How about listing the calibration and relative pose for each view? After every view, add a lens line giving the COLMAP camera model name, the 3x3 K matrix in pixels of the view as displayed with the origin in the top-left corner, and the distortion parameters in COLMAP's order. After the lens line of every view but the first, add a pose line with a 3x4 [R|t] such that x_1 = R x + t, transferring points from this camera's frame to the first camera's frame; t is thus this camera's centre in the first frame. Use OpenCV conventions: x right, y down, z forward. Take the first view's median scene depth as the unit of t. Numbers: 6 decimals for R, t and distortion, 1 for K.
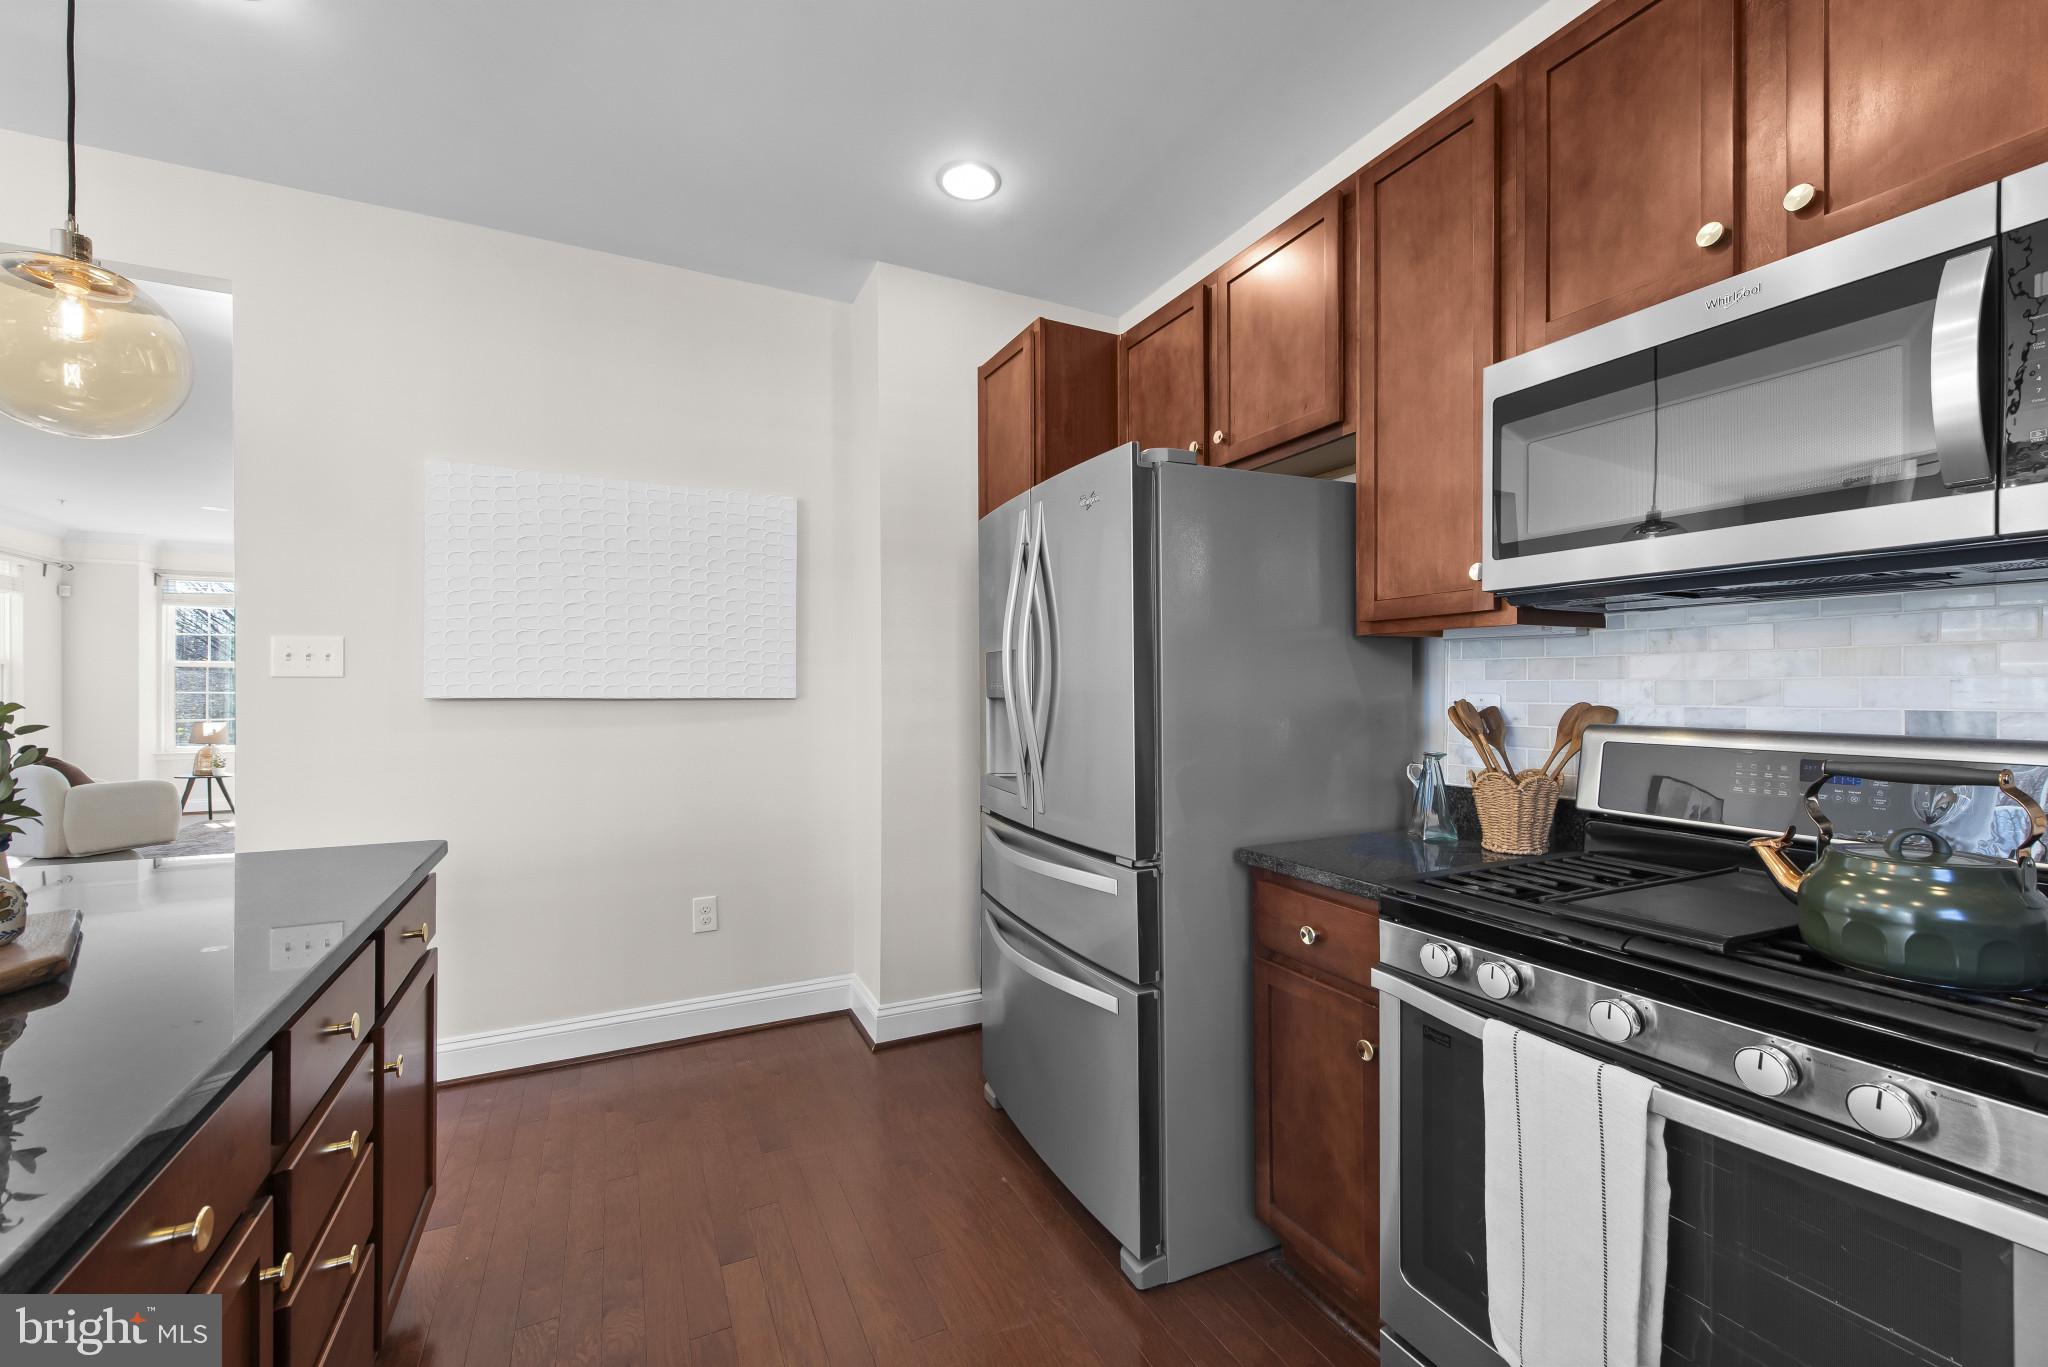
lens RADIAL K [[835.7, 0, 1027.3], [0, 835.7, 685.3], [0, 0, 1]] dist [0.010839, -0.003756]
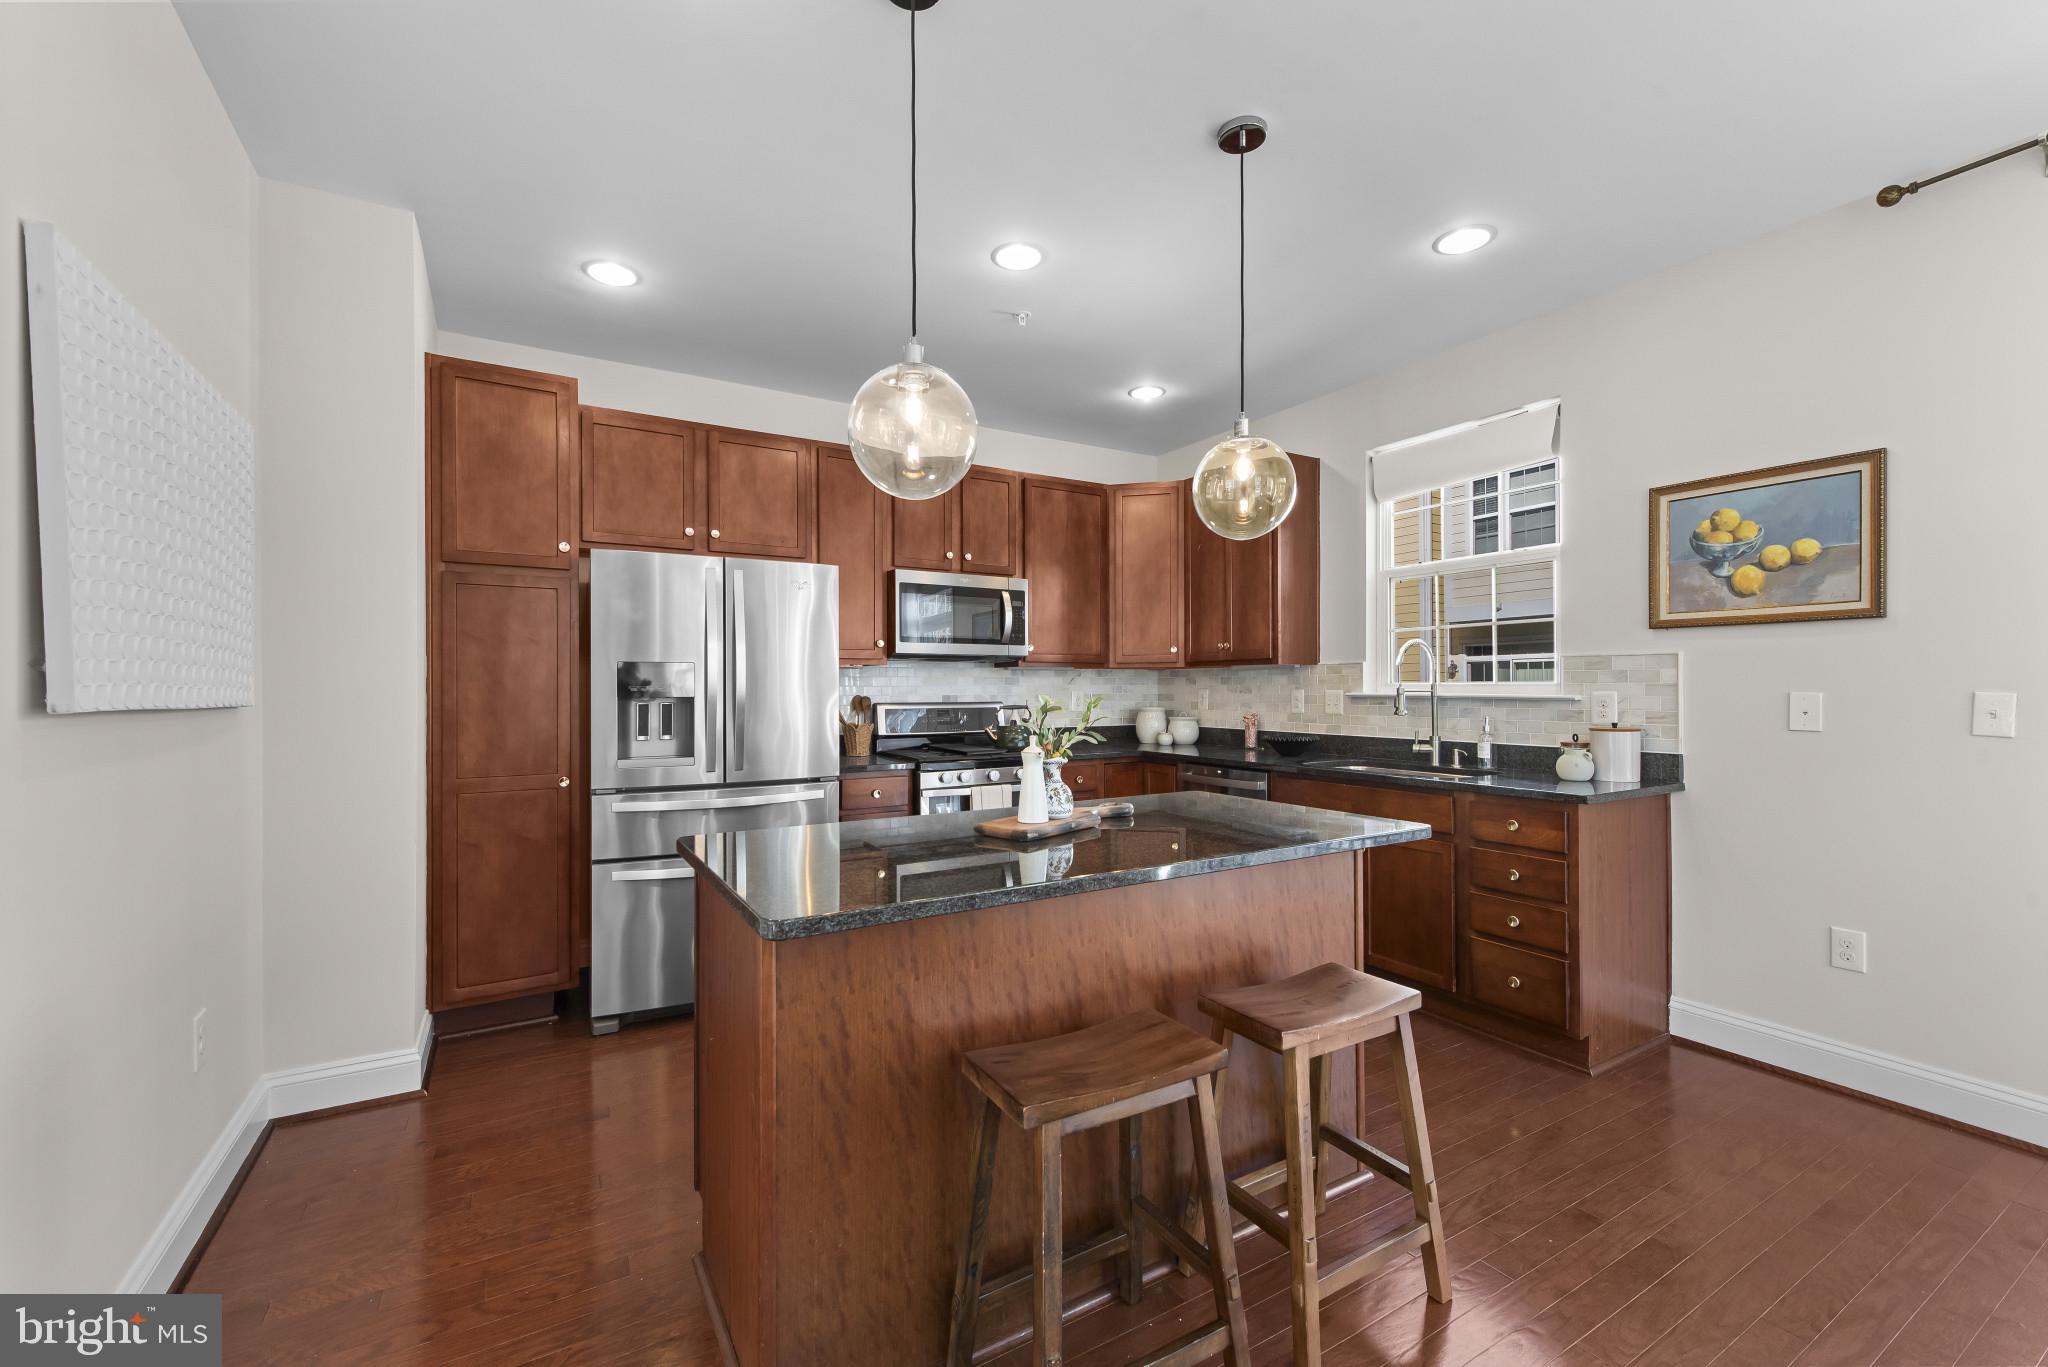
lens RADIAL K [[835.7, 0, 1019.4], [0, 835.7, 688.9], [0, 0, 1]] dist [0.010839, -0.003756]
pose [[-0.074216, 0.002595, 0.997239, -1.977575], [0.003248, 0.999992, -0.002360, 0.009320], [-0.997237, 0.003064, -0.074224, 0.752281]]
